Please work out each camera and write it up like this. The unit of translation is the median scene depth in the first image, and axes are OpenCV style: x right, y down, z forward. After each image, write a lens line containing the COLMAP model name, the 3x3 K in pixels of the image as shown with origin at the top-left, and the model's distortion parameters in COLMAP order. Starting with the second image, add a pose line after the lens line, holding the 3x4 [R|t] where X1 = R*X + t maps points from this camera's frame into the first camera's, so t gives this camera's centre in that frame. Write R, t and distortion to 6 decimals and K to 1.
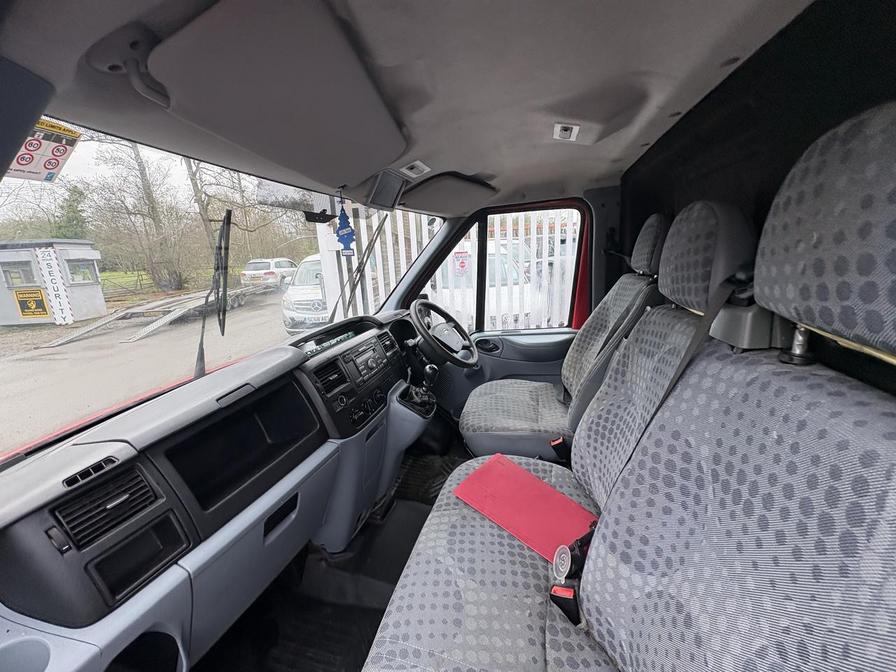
lens RADIAL K [[355.0, 0, 436.6], [0, 355.0, 338.8], [0, 0, 1]] dist [-0.001339, 0.000805]
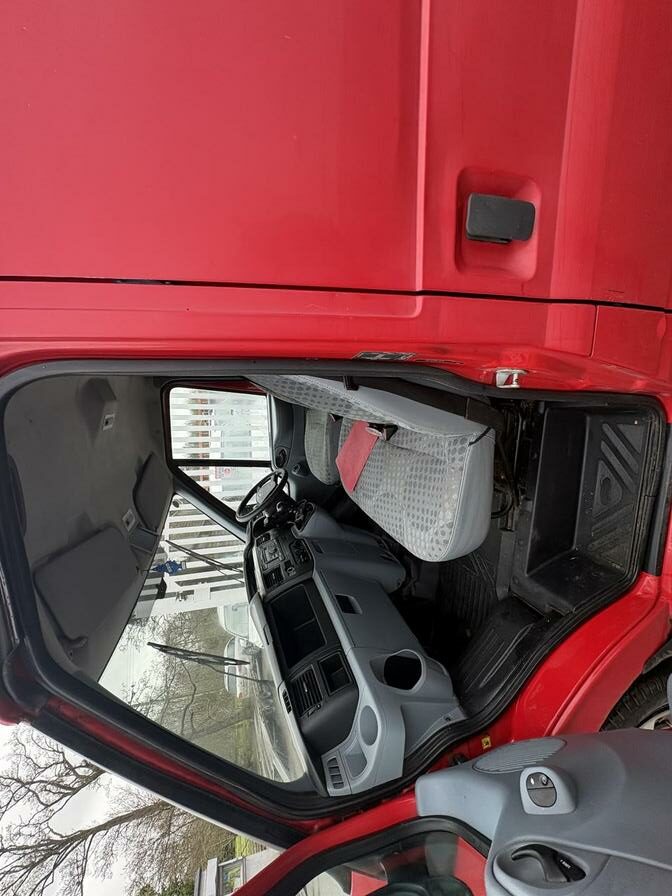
lens RADIAL K [[355.0, 0, 338.6], [0, 355.0, 455.1], [0, 0, 1]] dist [-0.001339, 0.000805]
pose [[-0.001077, -0.995047, 0.099399, 0.046648], [0.997799, 0.005521, 0.066082, 0.223643], [-0.066303, 0.099252, 0.992851, -0.417980]]
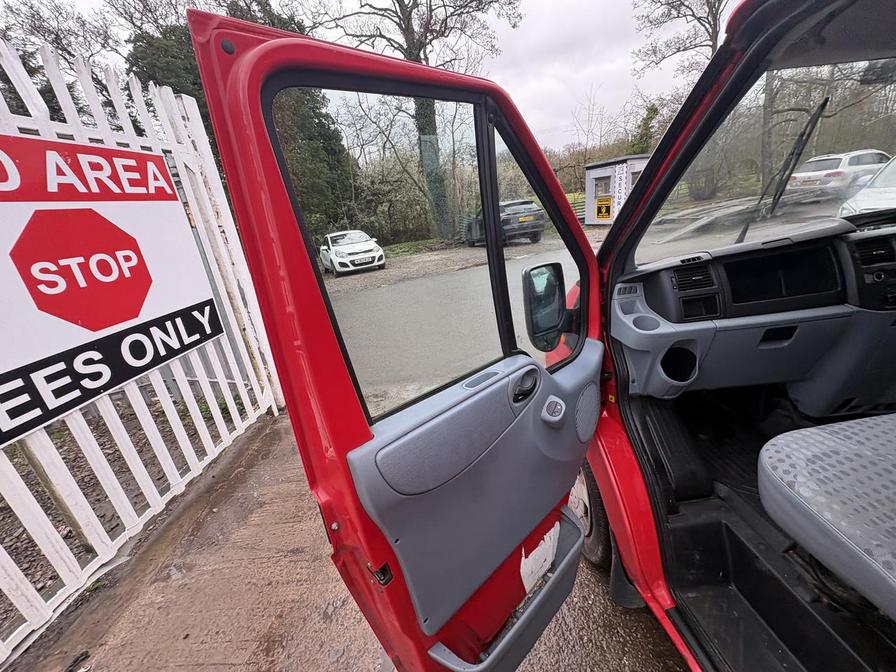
lens RADIAL K [[355.0, 0, 458.6], [0, 355.0, 337.0], [0, 0, 1]] dist [-0.001339, 0.000805]
pose [[0.360990, 0.334402, -0.870552, 0.215426], [-0.128208, 0.942430, 0.308849, 0.145092], [0.923714, 0.000121, 0.383082, -0.460755]]
